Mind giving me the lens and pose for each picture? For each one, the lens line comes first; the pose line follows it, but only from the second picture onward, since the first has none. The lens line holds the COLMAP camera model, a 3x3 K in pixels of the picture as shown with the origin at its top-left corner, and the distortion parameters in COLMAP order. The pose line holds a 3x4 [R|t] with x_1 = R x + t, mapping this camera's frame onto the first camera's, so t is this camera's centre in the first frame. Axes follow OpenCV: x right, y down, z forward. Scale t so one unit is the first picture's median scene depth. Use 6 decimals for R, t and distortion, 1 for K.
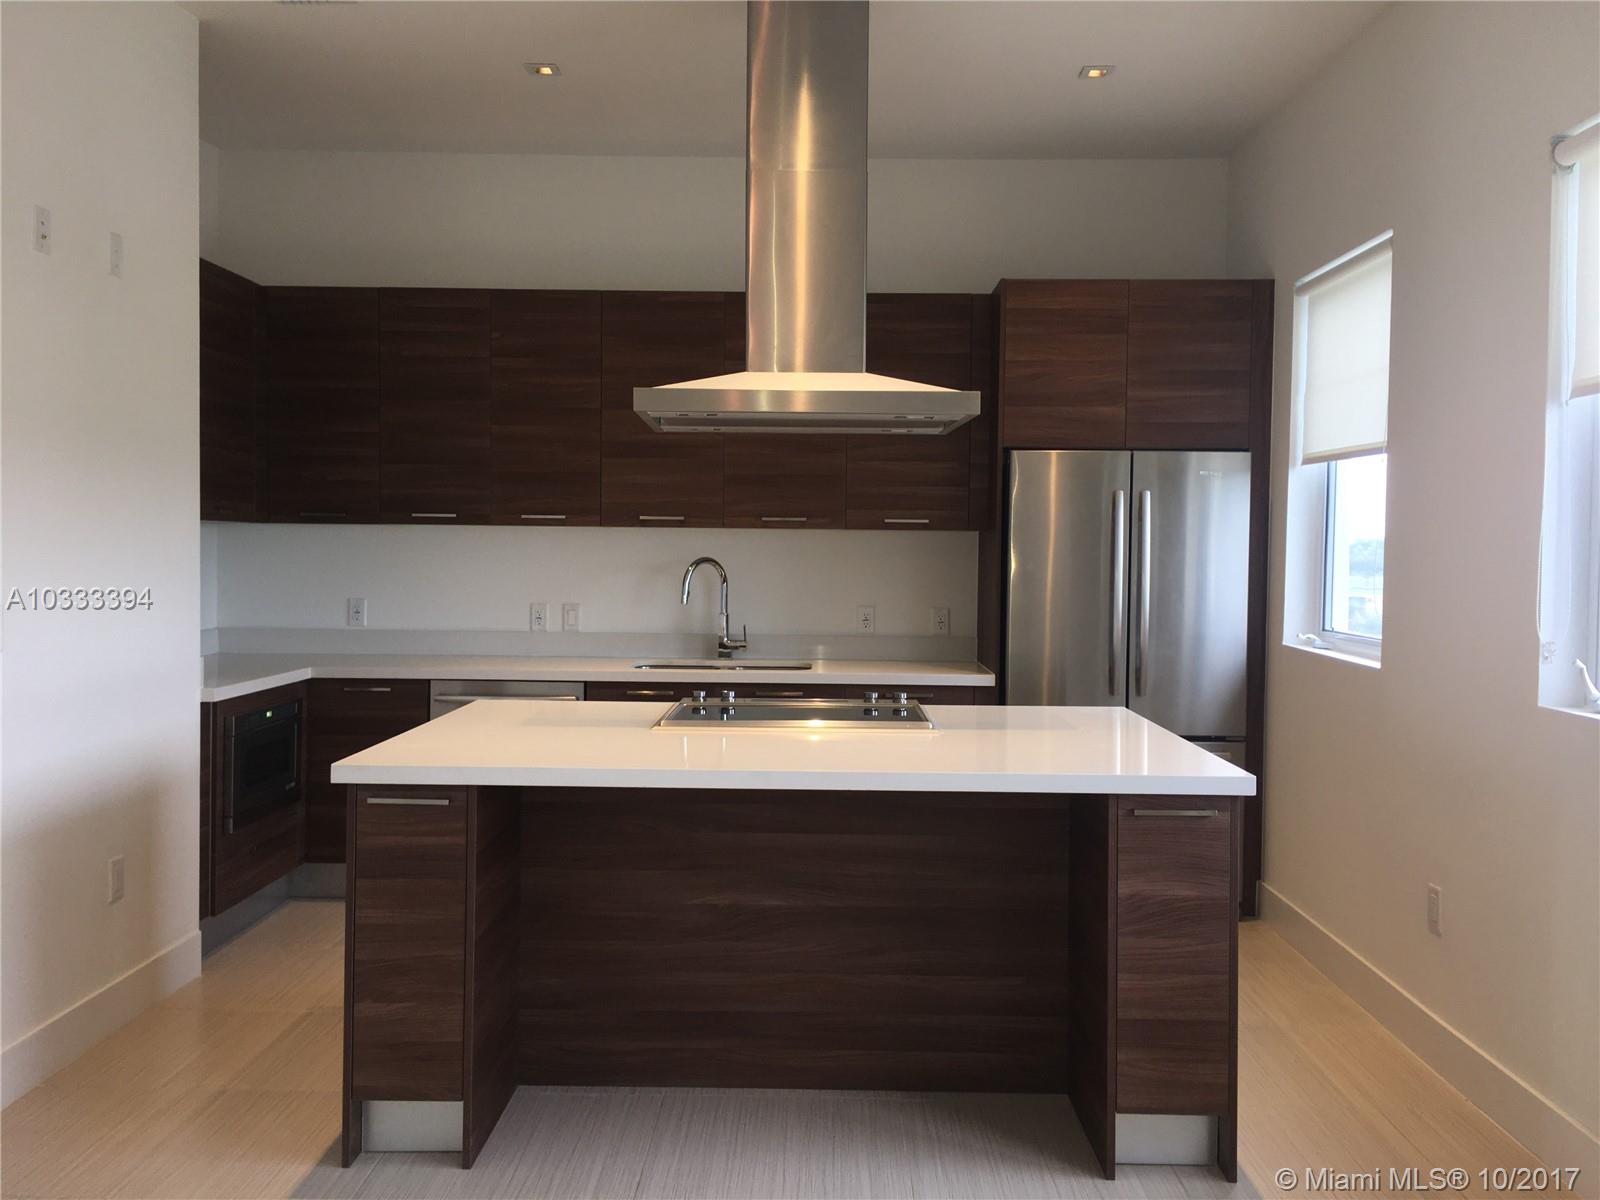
lens RADIAL K [[1381.0, 0, 791.7], [0, 1381.0, 584.8], [0, 0, 1]] dist [0.077056, -0.110397]
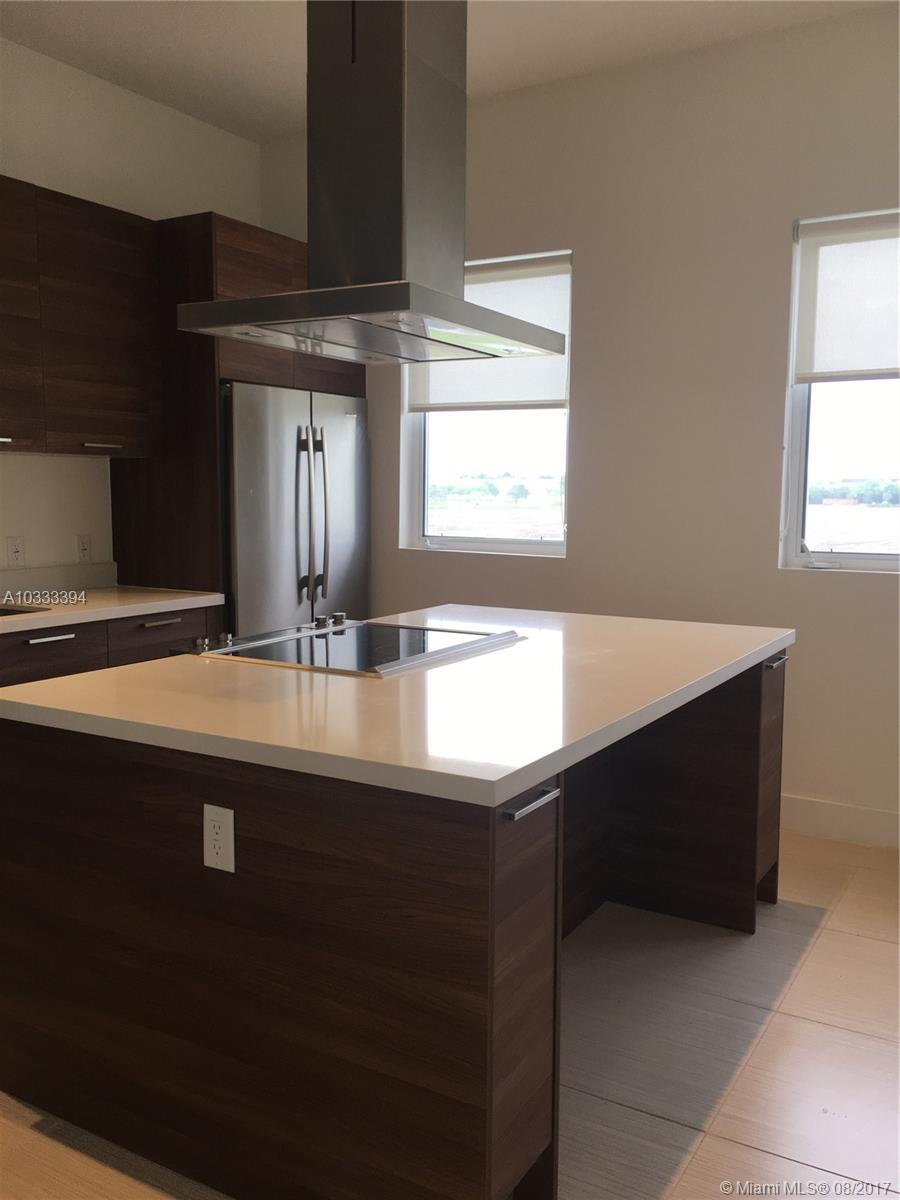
lens RADIAL K [[1035.8, 0, 450.0], [0, 1035.8, 600.0], [0, 0, 1]] dist [0.077056, -0.110397]
pose [[0.486091, -0.102513, 0.867875, -0.506482], [0.020291, 0.994152, 0.106064, -0.013127], [-0.873672, -0.033946, 0.485329, 0.493645]]
